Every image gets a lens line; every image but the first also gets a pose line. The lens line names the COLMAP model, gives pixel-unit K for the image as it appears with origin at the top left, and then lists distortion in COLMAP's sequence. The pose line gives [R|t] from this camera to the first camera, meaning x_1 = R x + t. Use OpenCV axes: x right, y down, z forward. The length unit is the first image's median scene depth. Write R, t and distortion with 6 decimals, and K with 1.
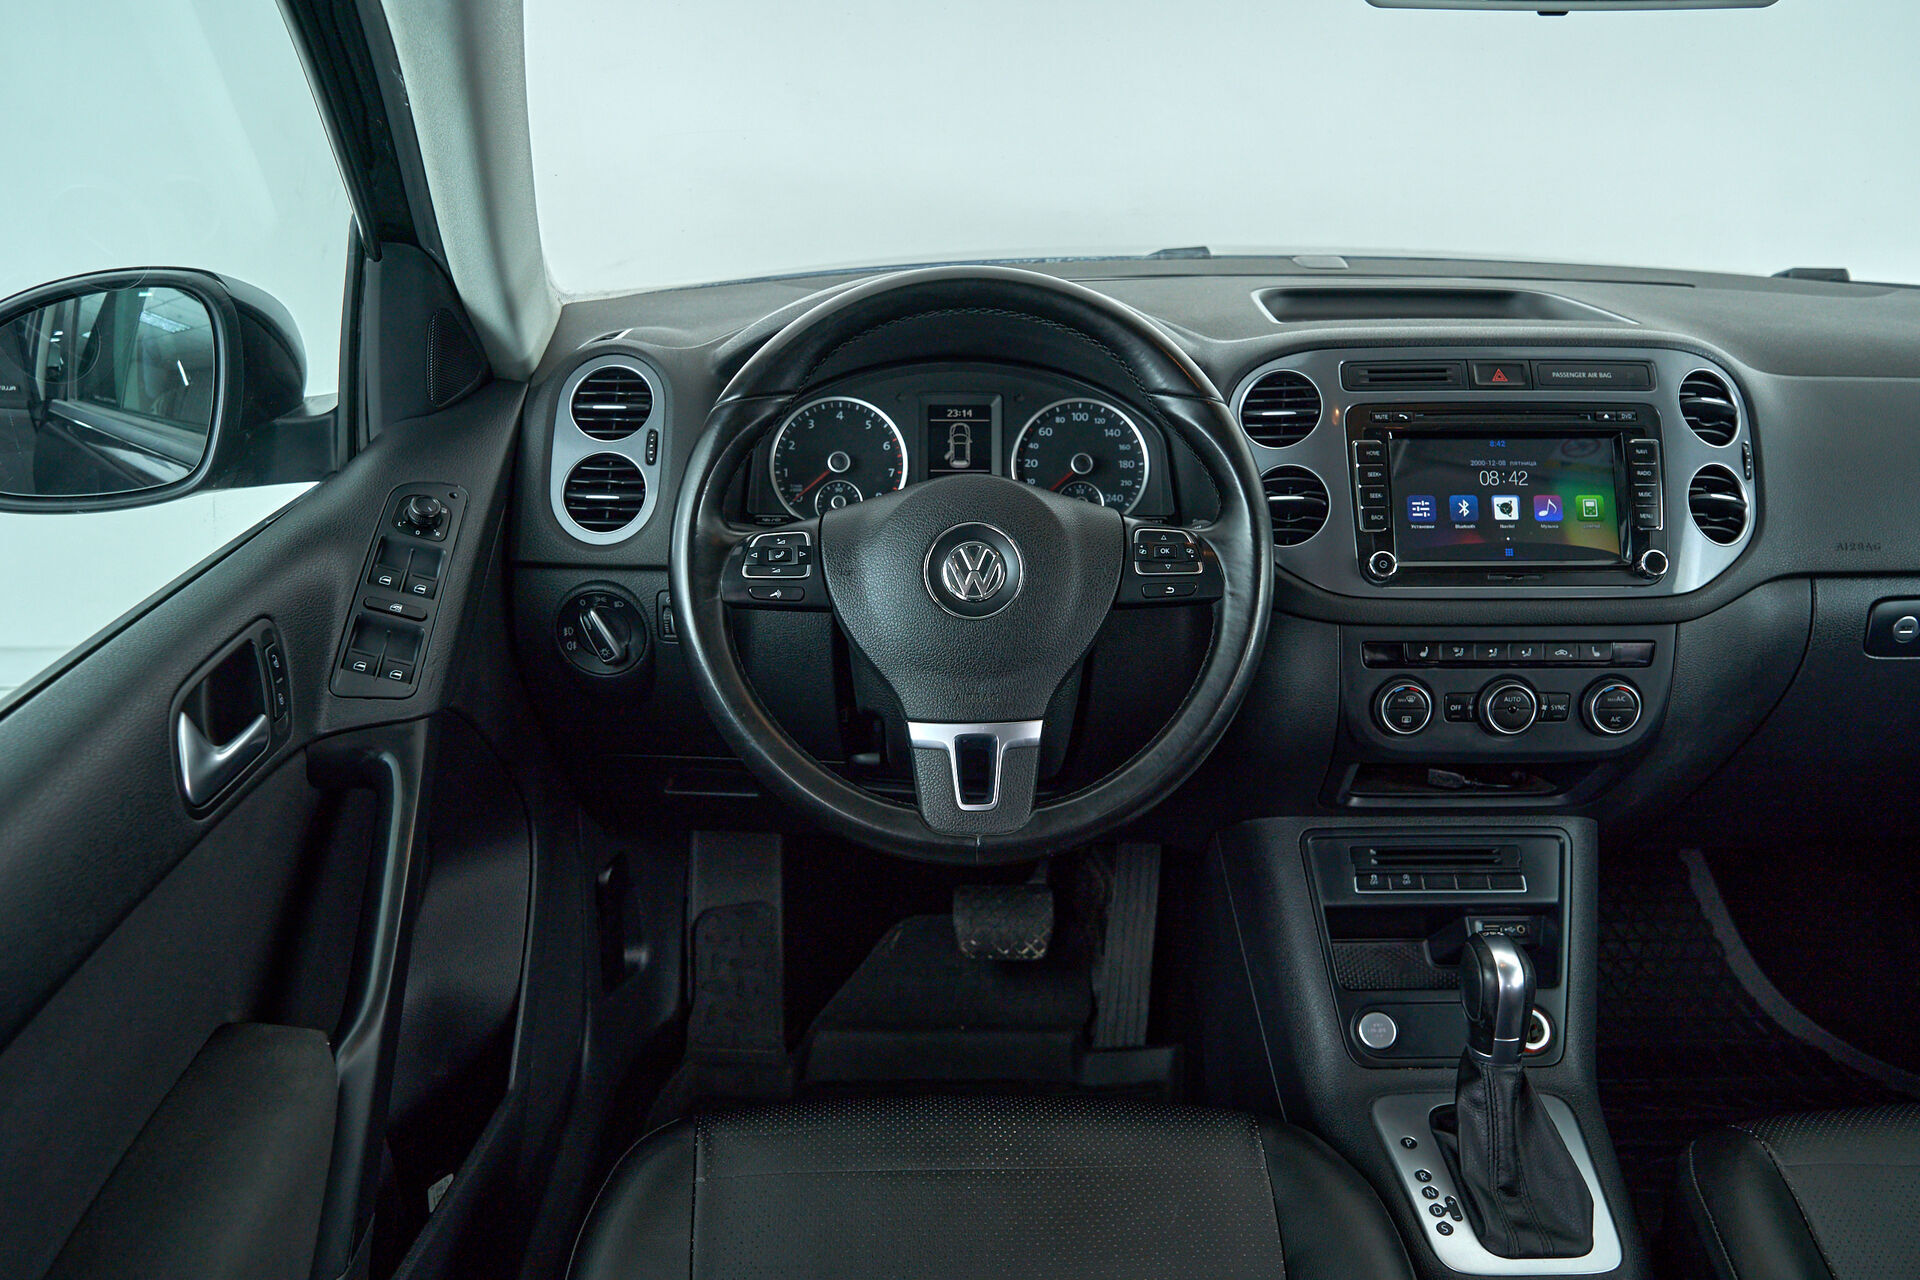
lens RADIAL K [[1494.4, 0, 960.0], [0, 1494.4, 640.0], [0, 0, 1]] dist [0.000717, -0.001104]
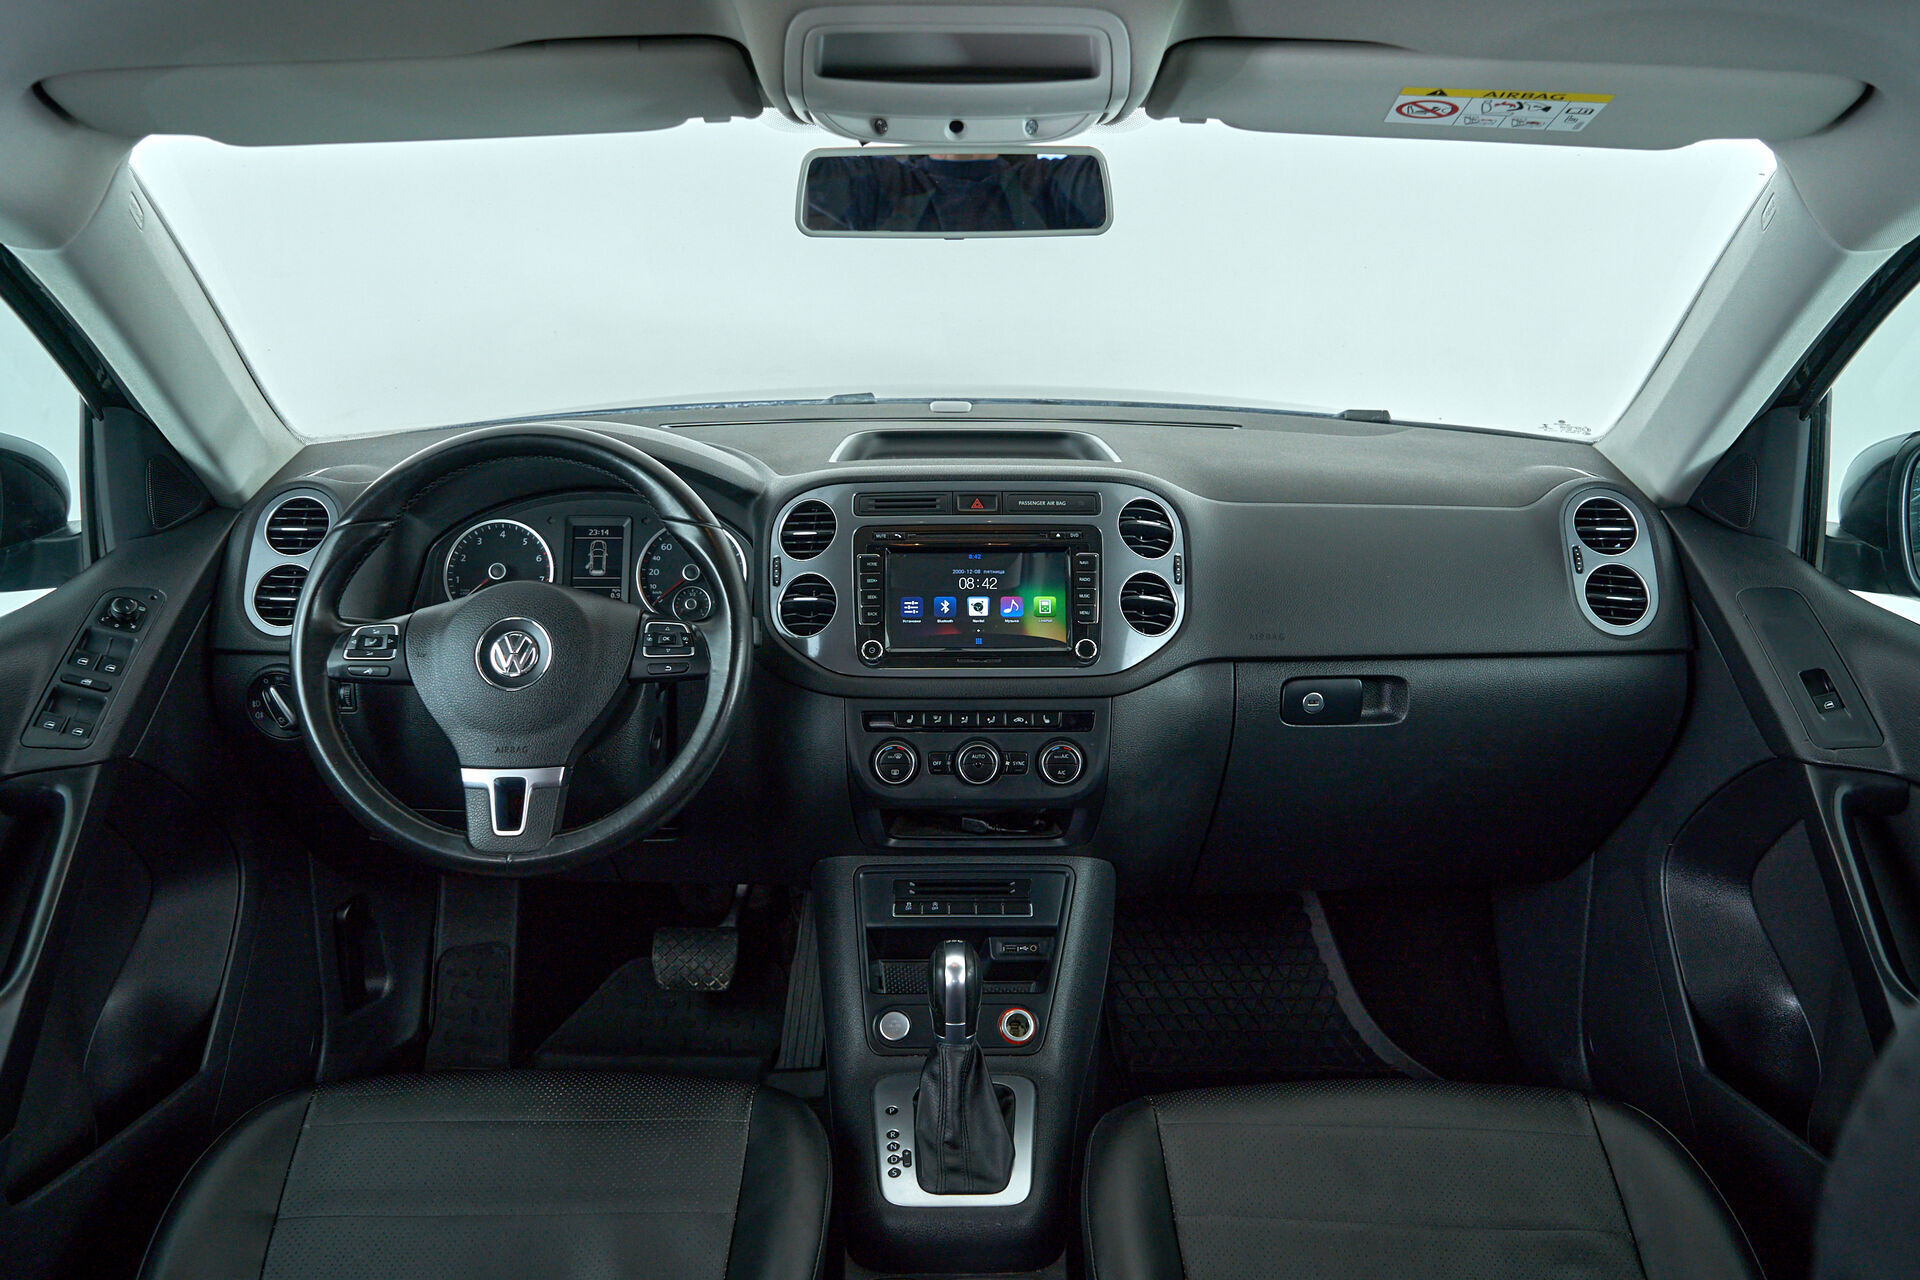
lens RADIAL K [[1494.4, 0, 960.0], [0, 1494.4, 640.0], [0, 0, 1]] dist [0.000717, -0.001104]
pose [[0.999810, -0.000519, -0.019473, 0.368096], [-0.000863, 0.997485, -0.070876, 0.030173], [0.019461, 0.070879, 0.997295, -0.267403]]
